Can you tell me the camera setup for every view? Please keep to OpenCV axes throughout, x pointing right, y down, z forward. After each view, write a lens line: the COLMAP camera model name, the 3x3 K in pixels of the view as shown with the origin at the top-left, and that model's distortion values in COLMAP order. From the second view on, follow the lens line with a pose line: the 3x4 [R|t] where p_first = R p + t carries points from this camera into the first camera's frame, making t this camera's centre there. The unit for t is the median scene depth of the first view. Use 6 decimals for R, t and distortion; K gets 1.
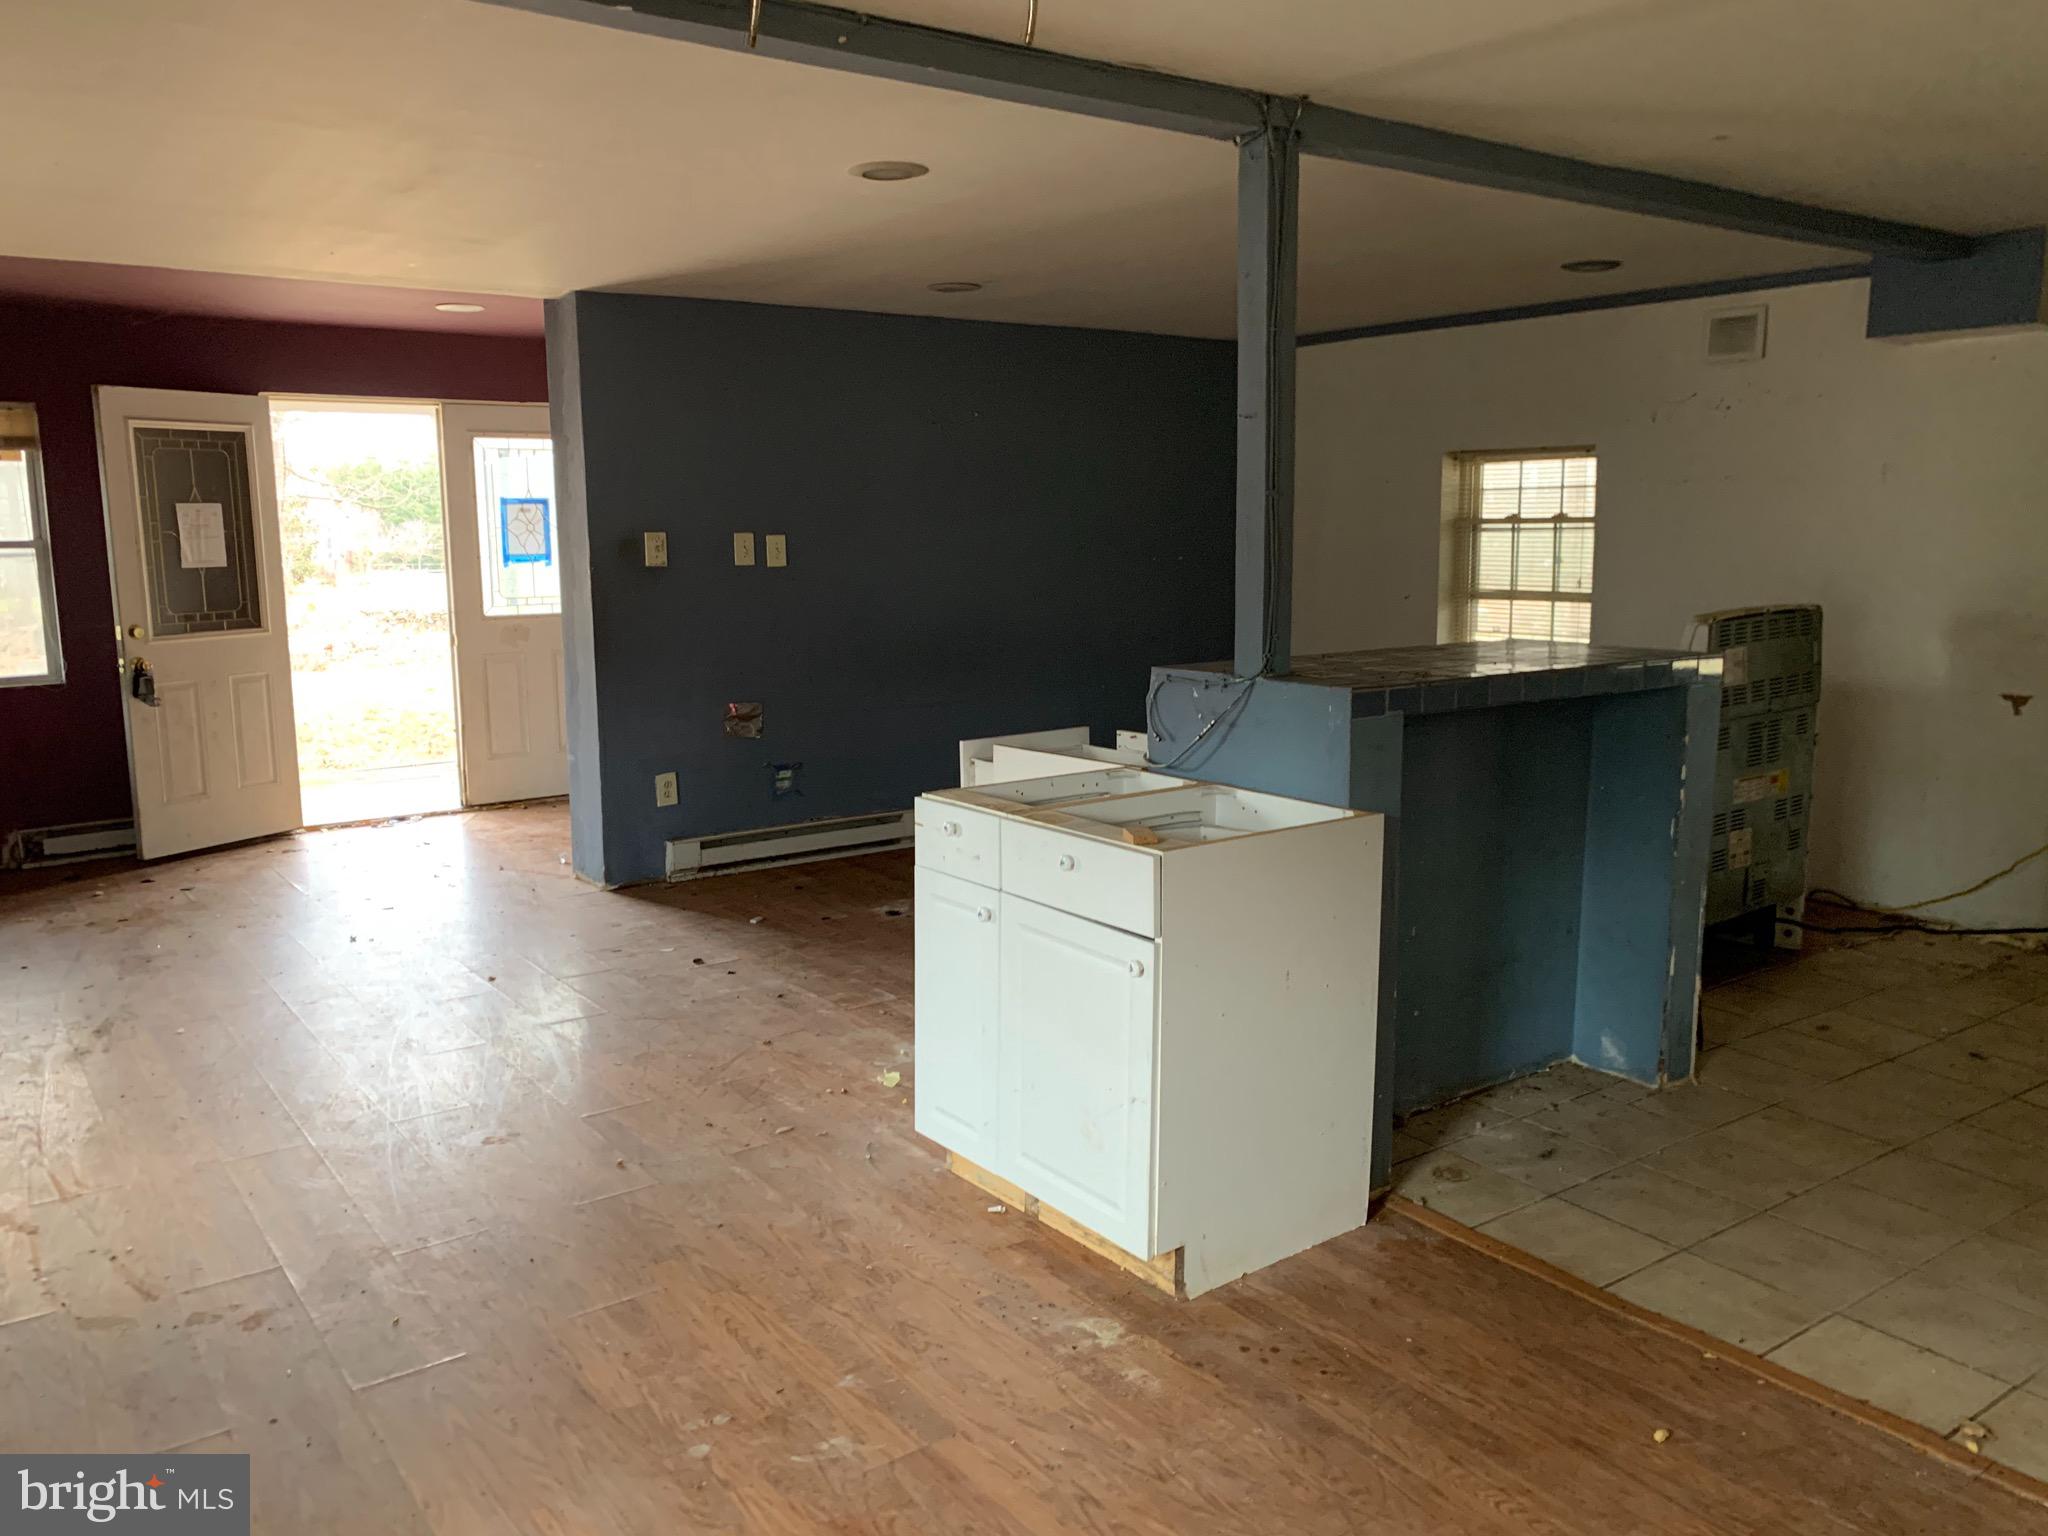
lens RADIAL K [[1552.0, 0, 1021.7], [0, 1552.0, 751.2], [0, 0, 1]] dist [0.031784, -0.009530]
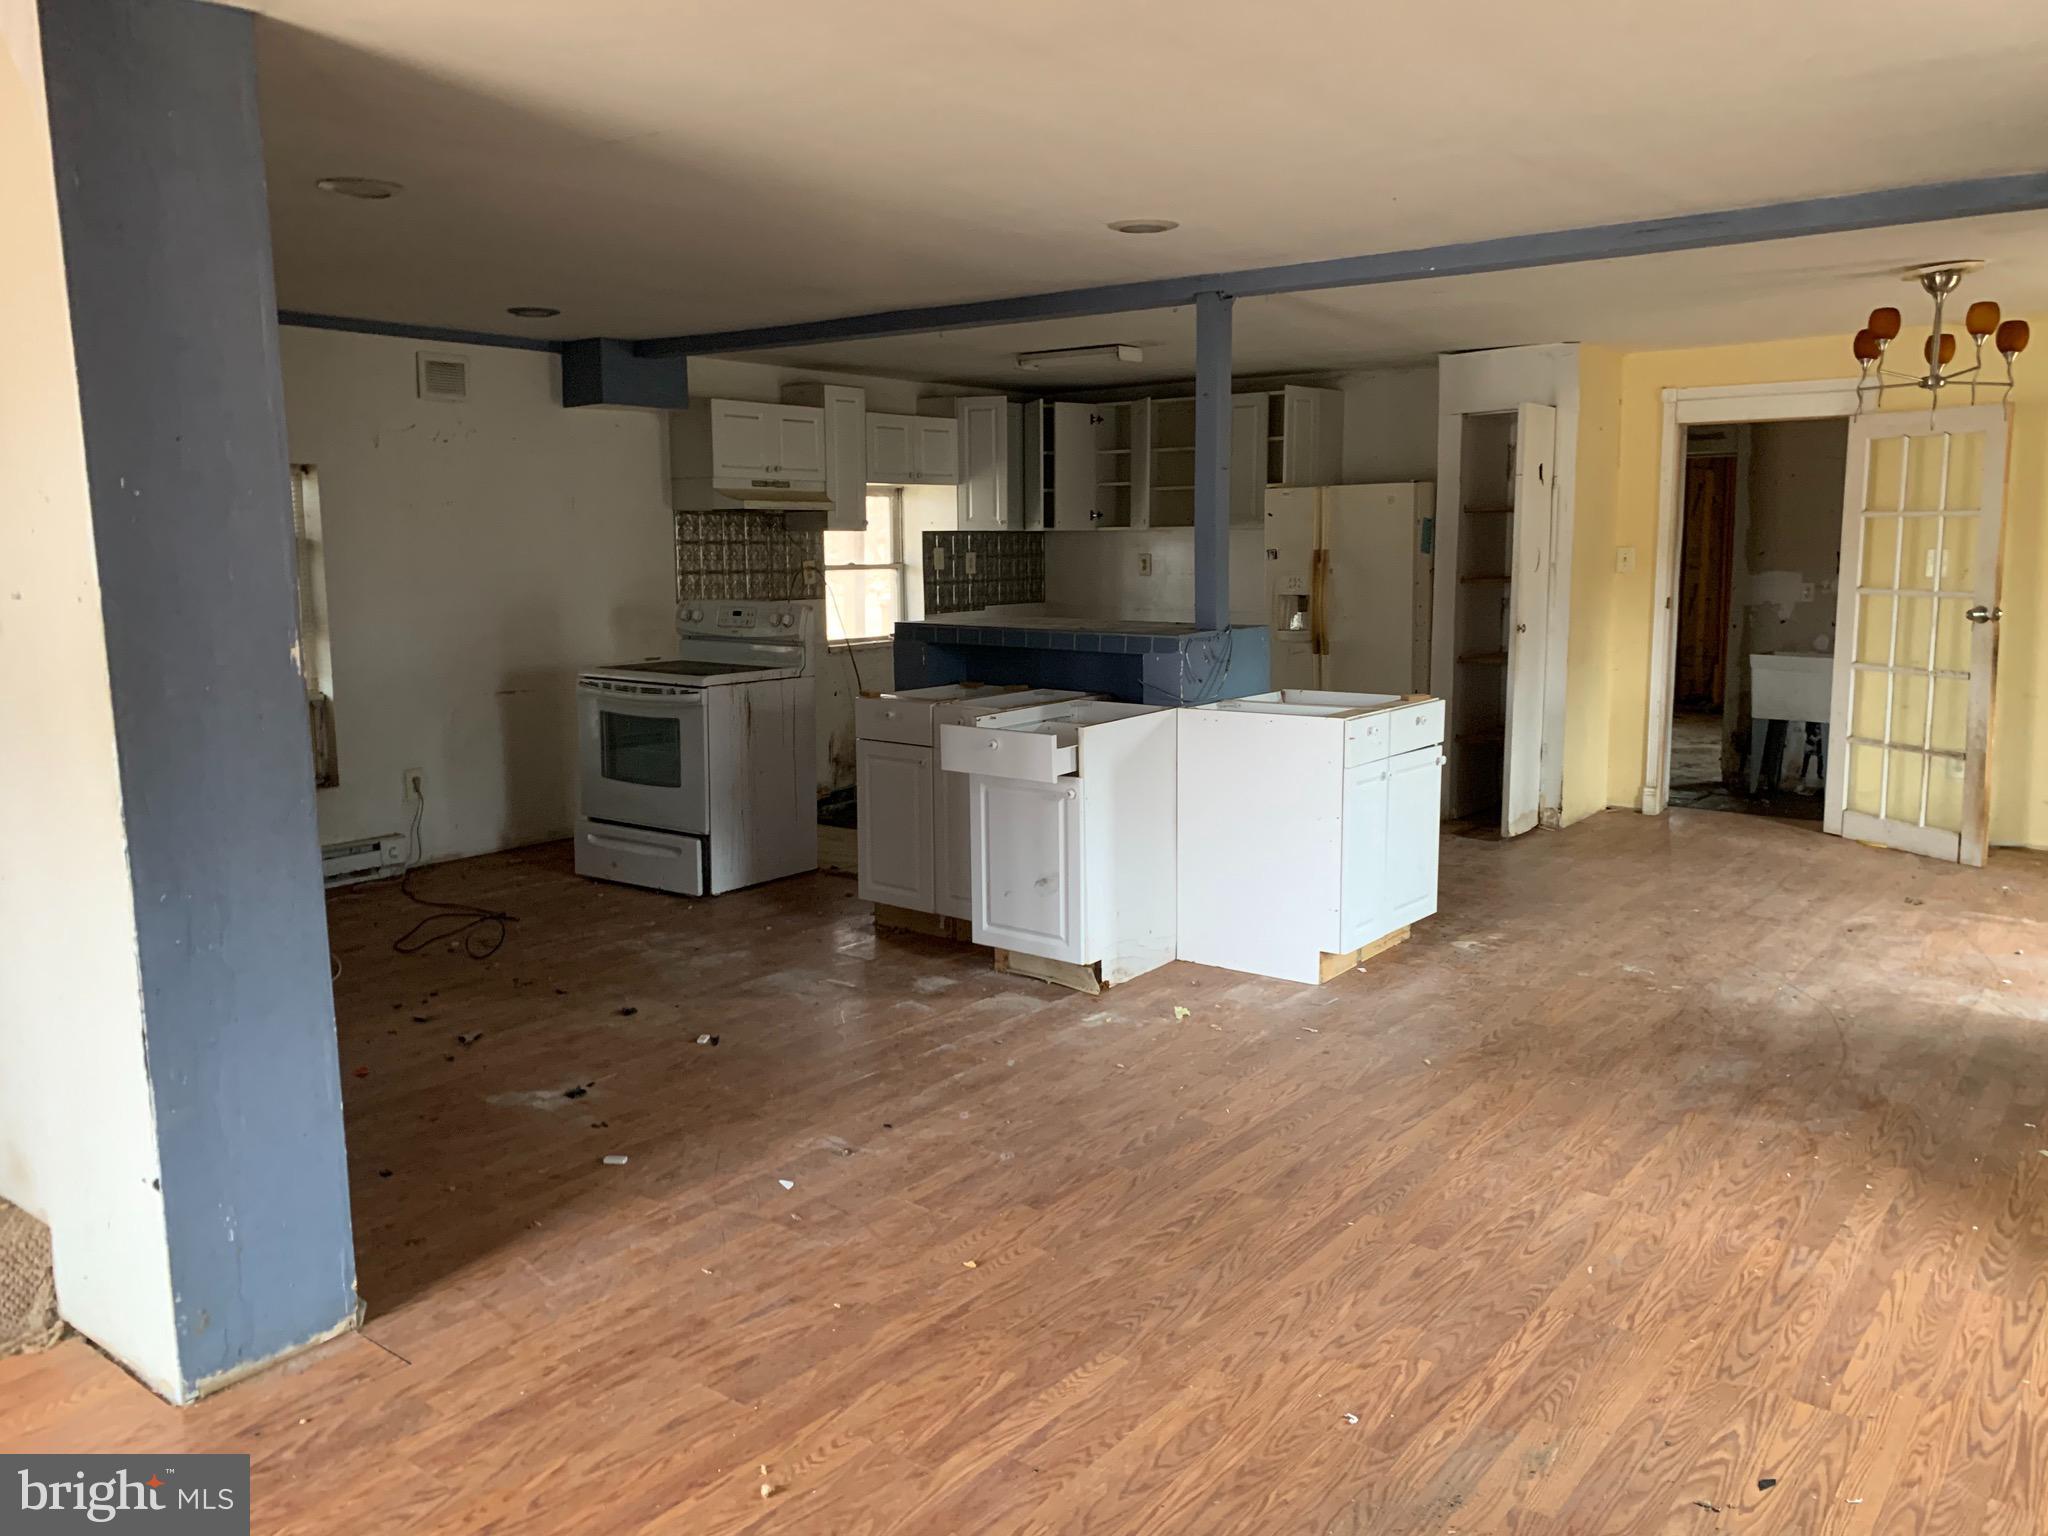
lens RADIAL K [[1552.0, 0, 1021.7], [0, 1552.0, 751.2], [0, 0, 1]] dist [0.031784, -0.009530]
pose [[-0.265823, -0.128439, 0.955427, -1.018706], [0.150648, 0.973374, 0.172766, -0.177087], [-0.952178, 0.189858, -0.239396, 1.216616]]
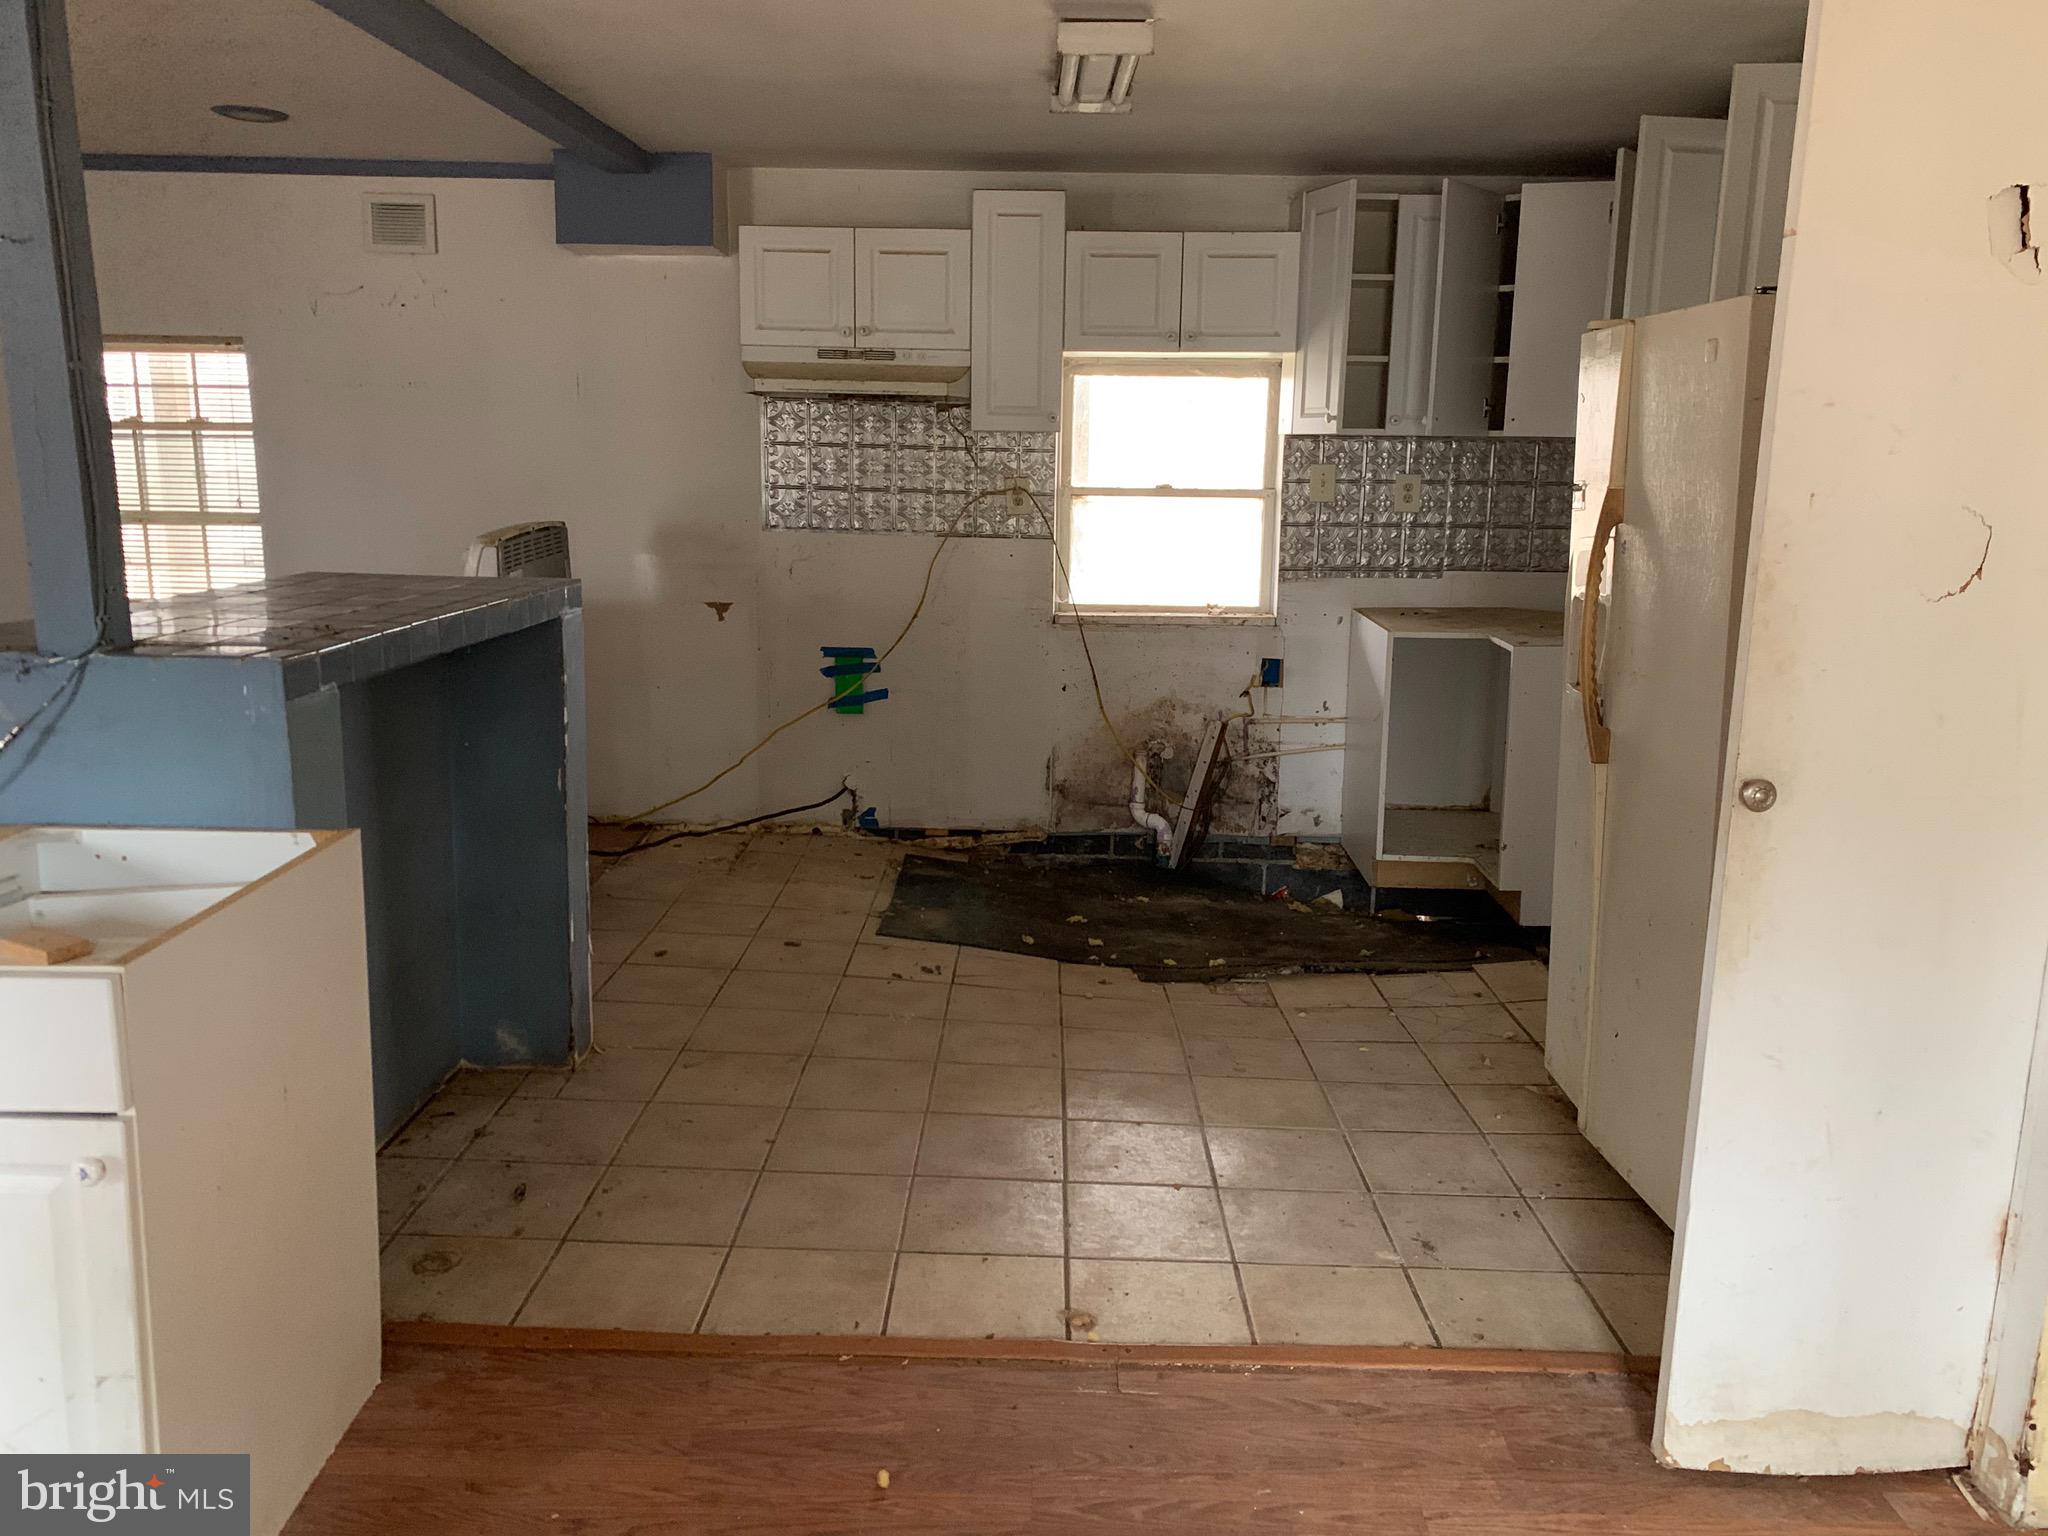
lens RADIAL K [[1552.0, 0, 1021.7], [0, 1552.0, 751.2], [0, 0, 1]] dist [0.031784, -0.009530]
pose [[0.616370, -0.141060, 0.774720, -0.087975], [0.100338, 0.989874, 0.100405, -0.024694], [-0.781038, 0.015847, 0.624282, 0.209865]]
